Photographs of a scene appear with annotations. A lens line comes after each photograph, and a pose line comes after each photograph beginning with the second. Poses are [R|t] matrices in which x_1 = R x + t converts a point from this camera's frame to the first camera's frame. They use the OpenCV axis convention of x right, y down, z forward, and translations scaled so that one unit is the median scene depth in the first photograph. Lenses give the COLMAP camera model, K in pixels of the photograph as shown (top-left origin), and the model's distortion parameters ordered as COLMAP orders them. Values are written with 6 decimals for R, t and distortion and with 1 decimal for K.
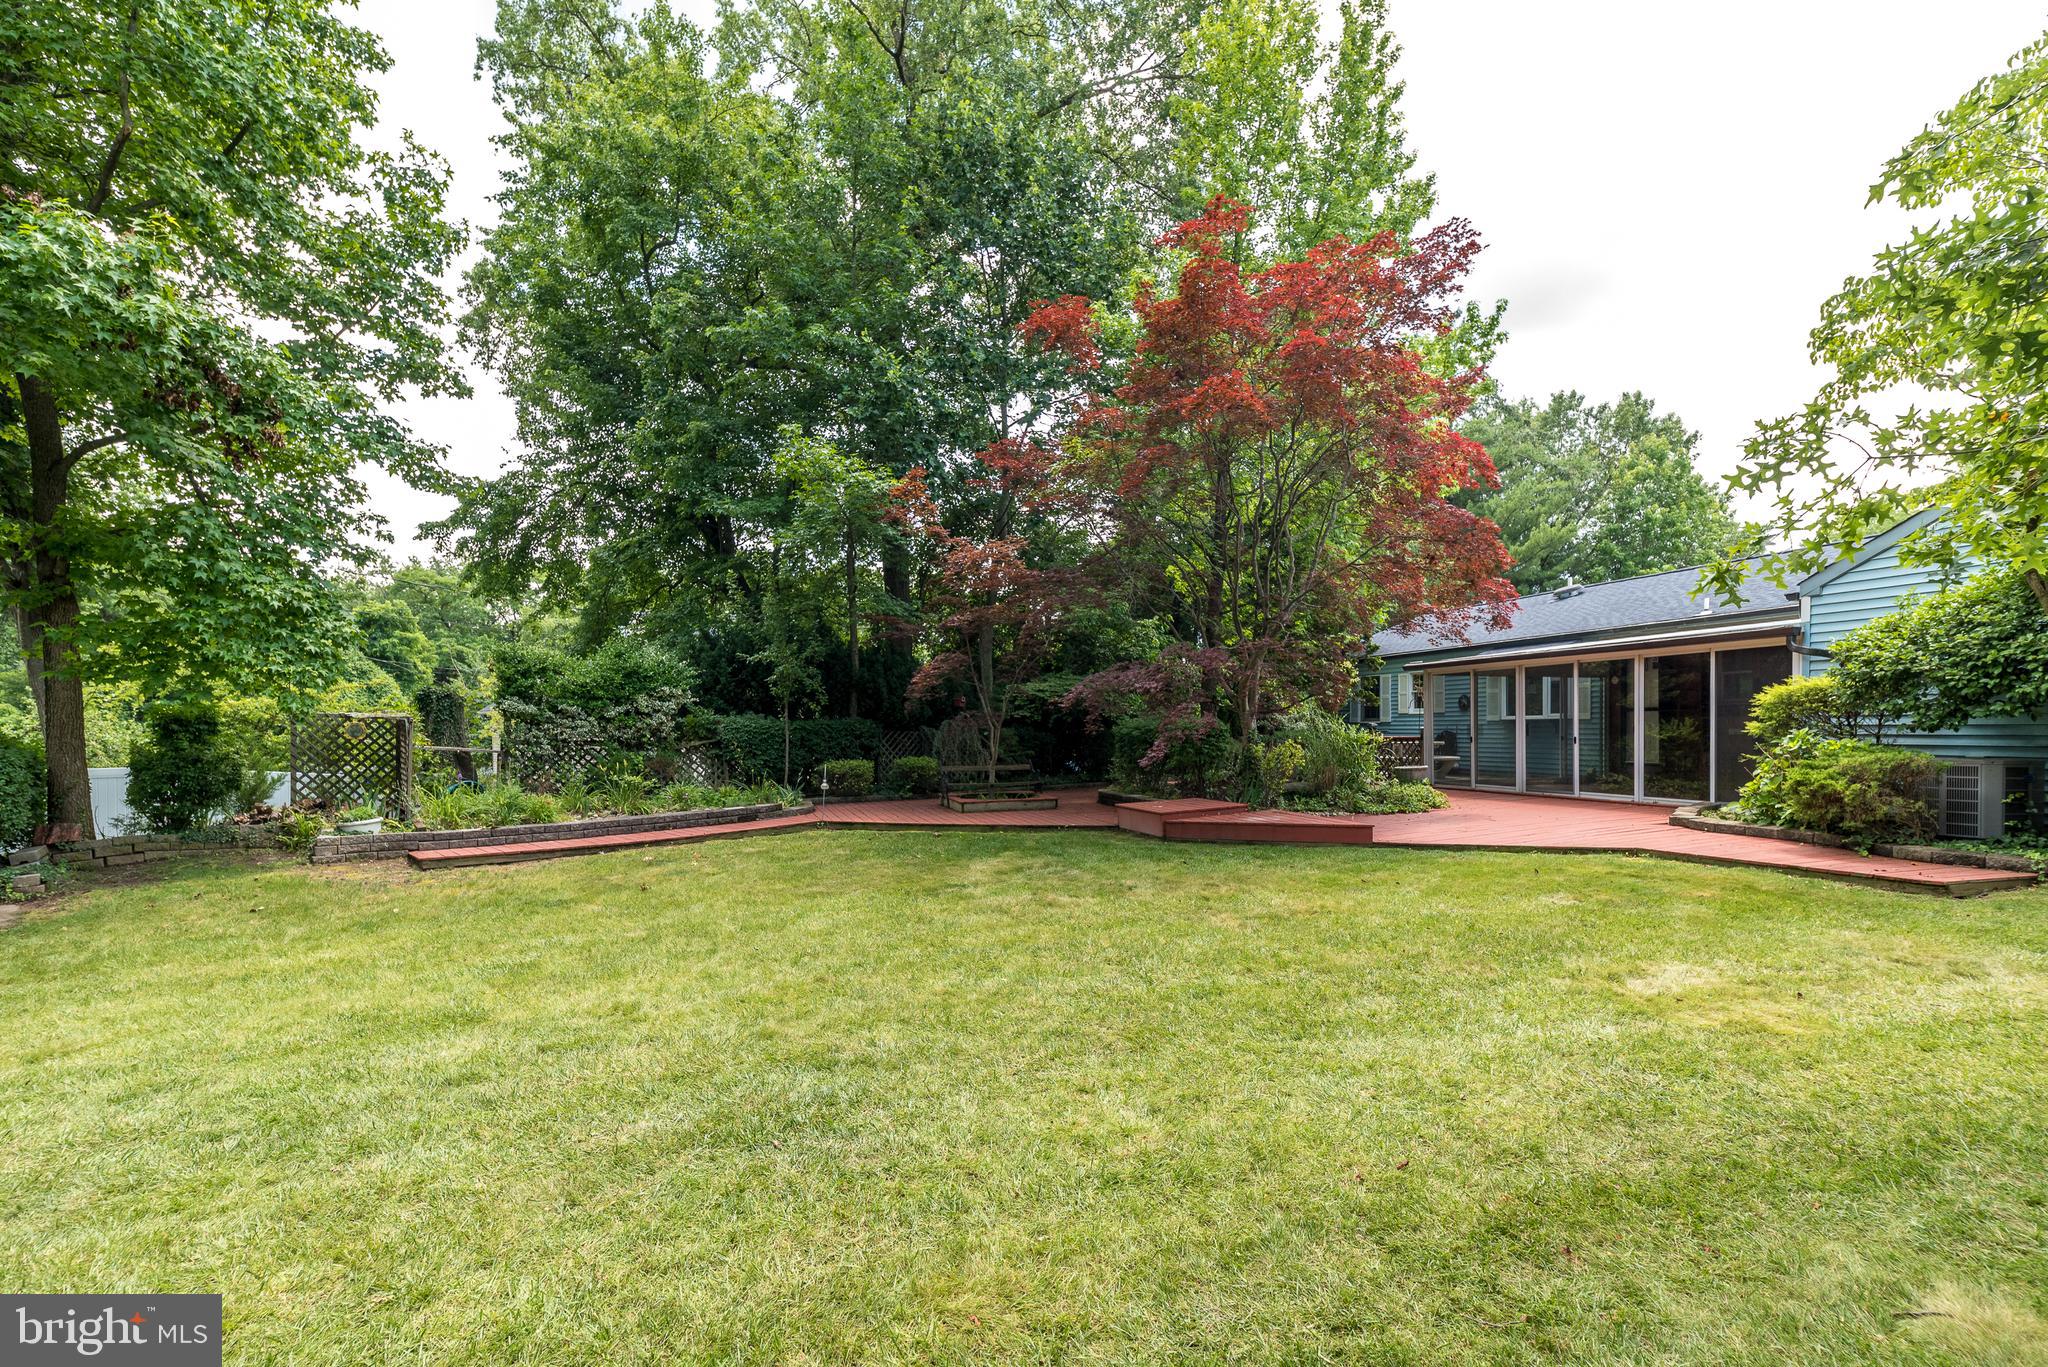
lens RADIAL K [[897.2, 0, 1025.2], [0, 897.2, 721.8], [0, 0, 1]] dist [0.007096, -0.000267]
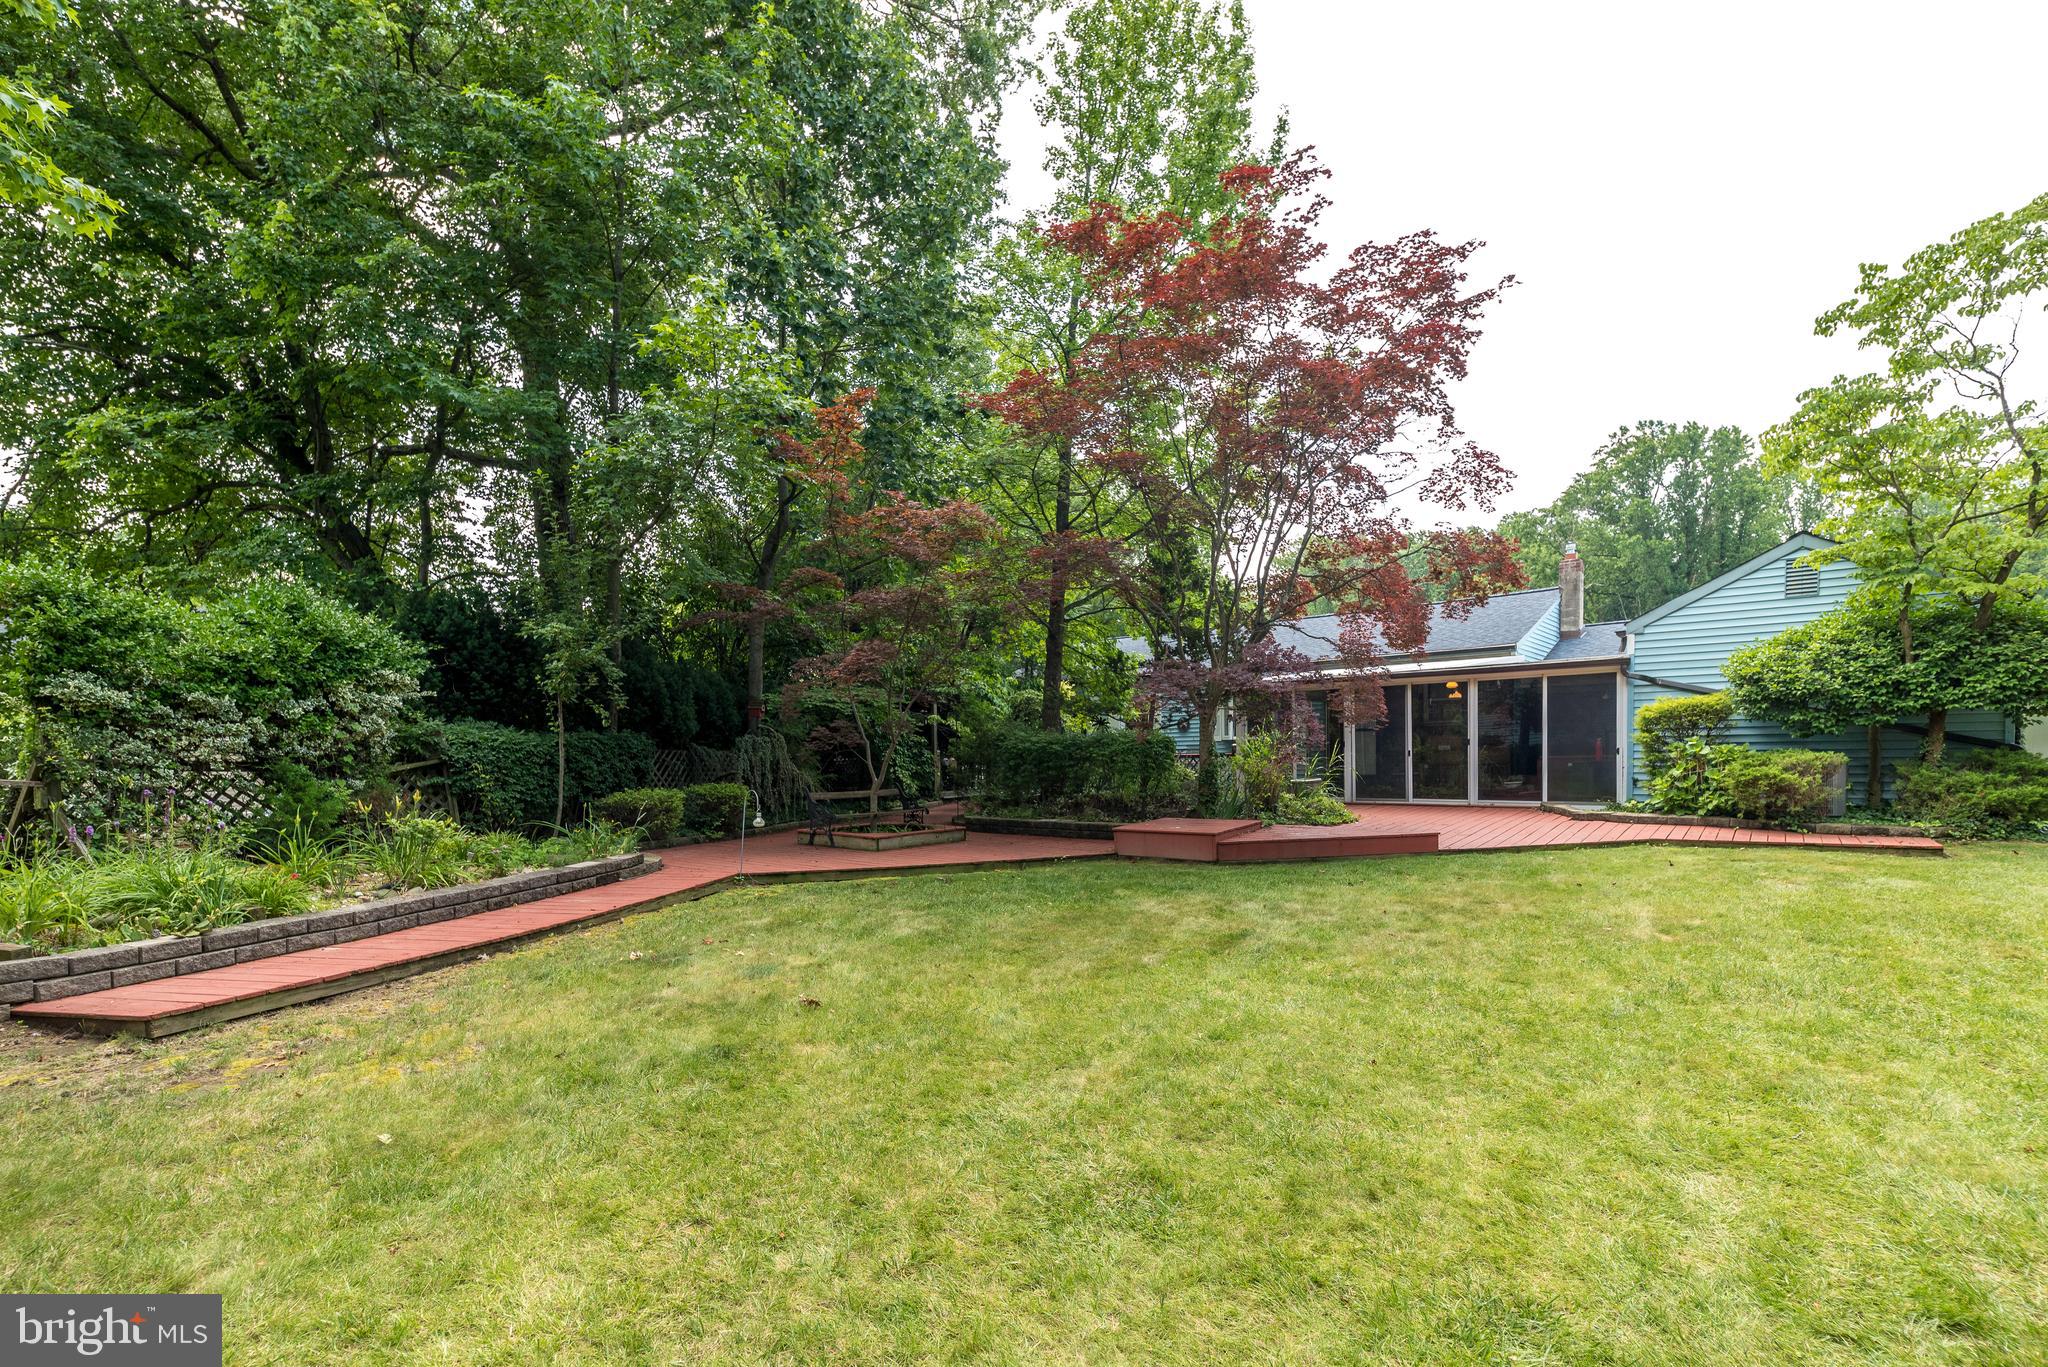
lens RADIAL K [[907.9, 0, 1026.5], [0, 907.9, 805.1], [0, 0, 1]] dist [-0.000836, -0.000143]
pose [[0.841501, -0.033541, 0.539213, -0.456927], [0.002794, 0.998328, 0.057739, 0.020445], [-0.540248, -0.047081, 0.840188, 0.334132]]
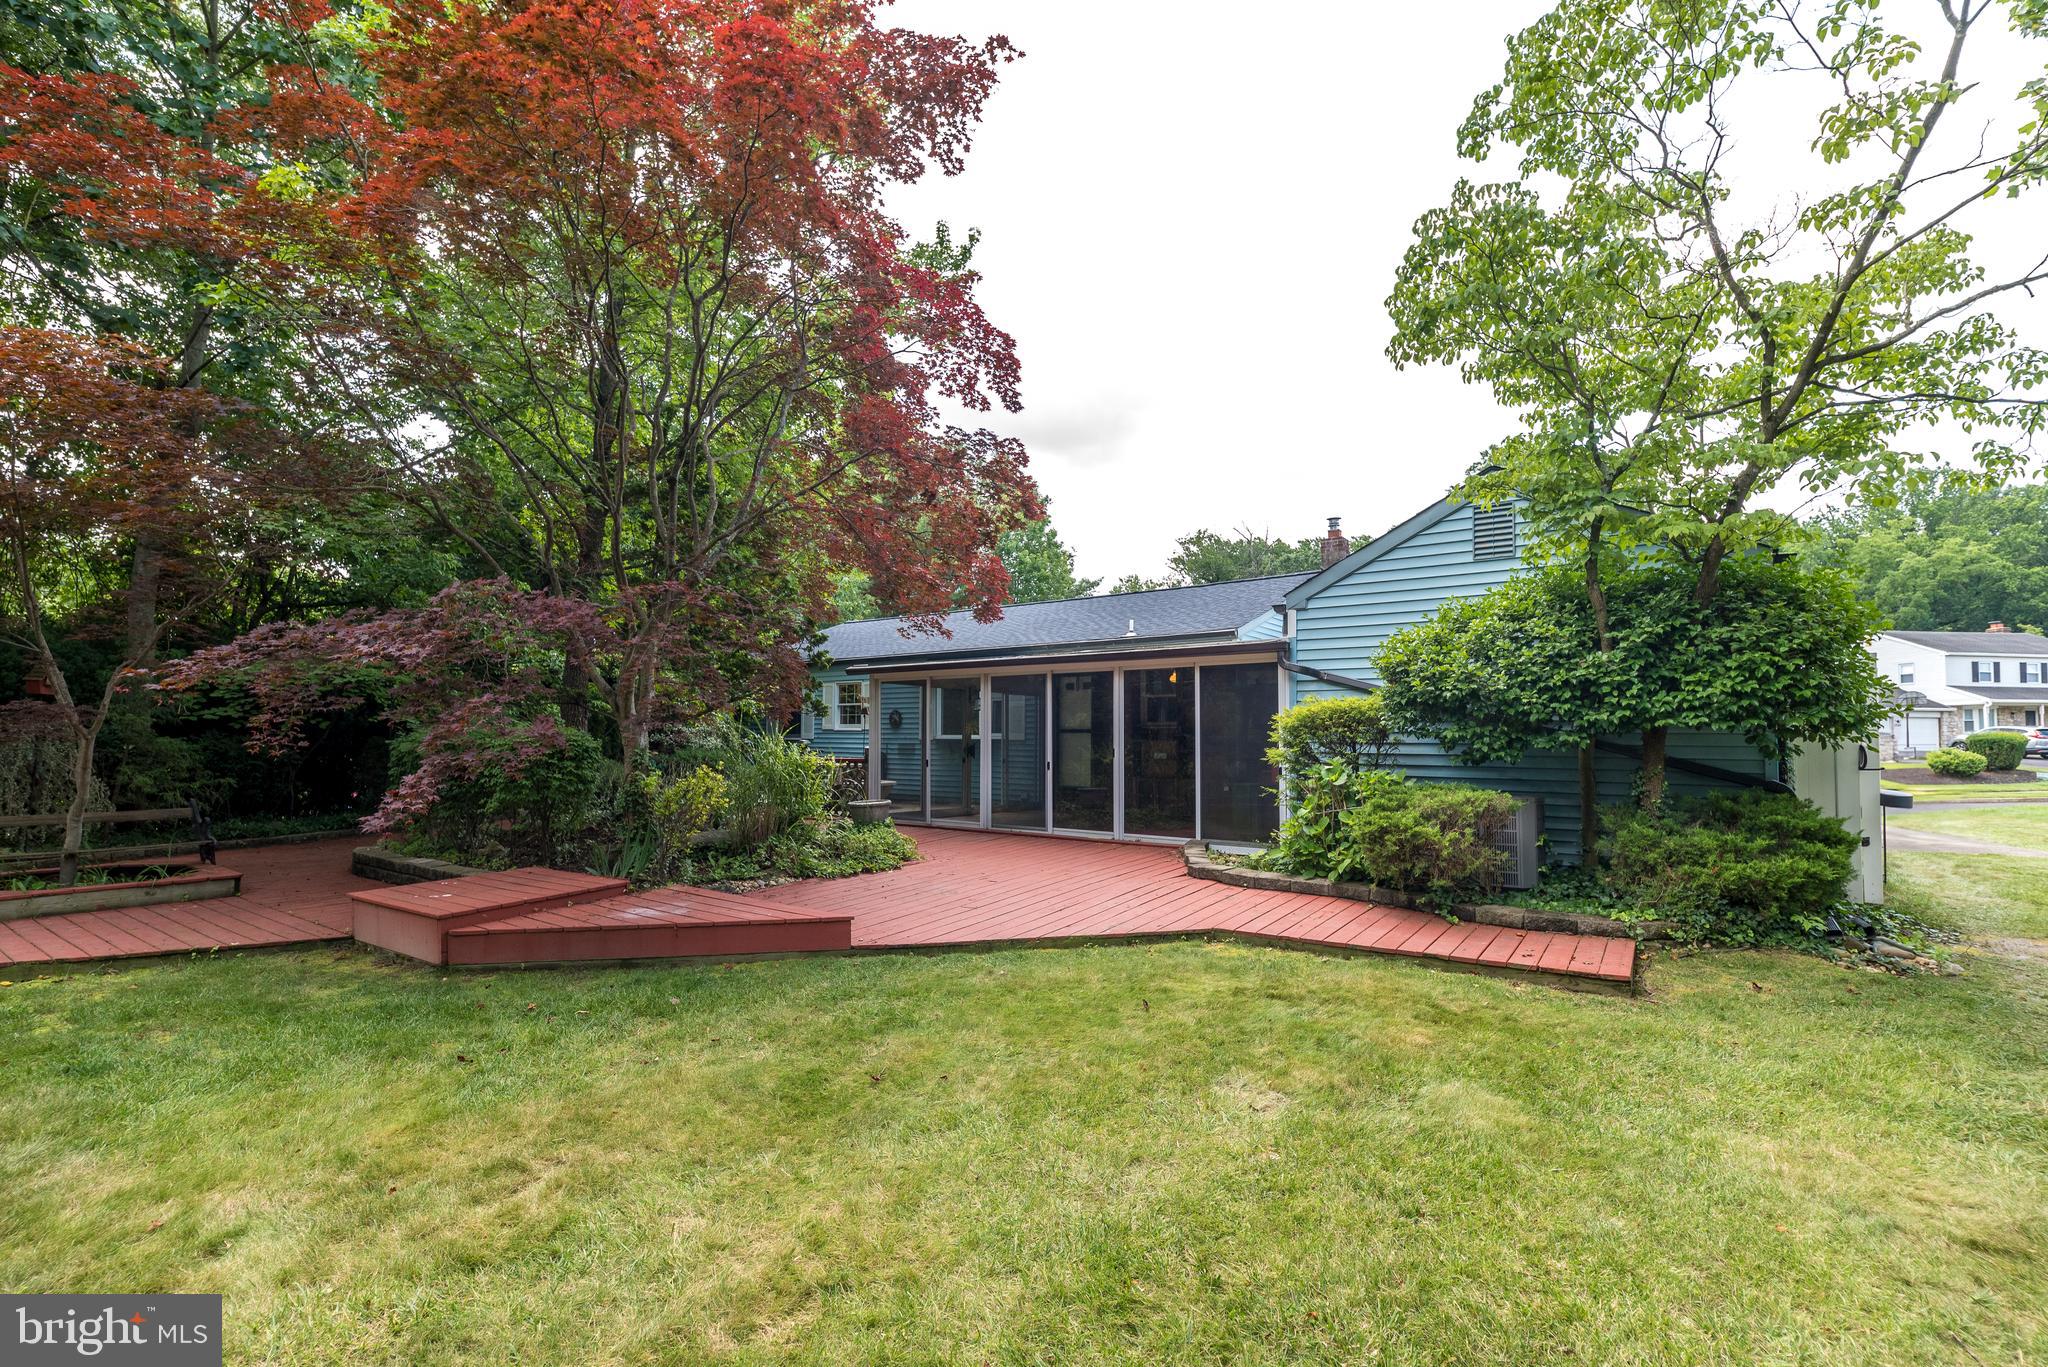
lens RADIAL K [[897.2, 0, 1025.2], [0, 897.2, 721.8], [0, 0, 1]] dist [0.007096, -0.000267]
pose [[0.797808, 0.029906, 0.602170, 0.102261], [-0.020017, 0.999532, -0.023120, -0.000511], [-0.602579, 0.006392, 0.798033, 0.390149]]
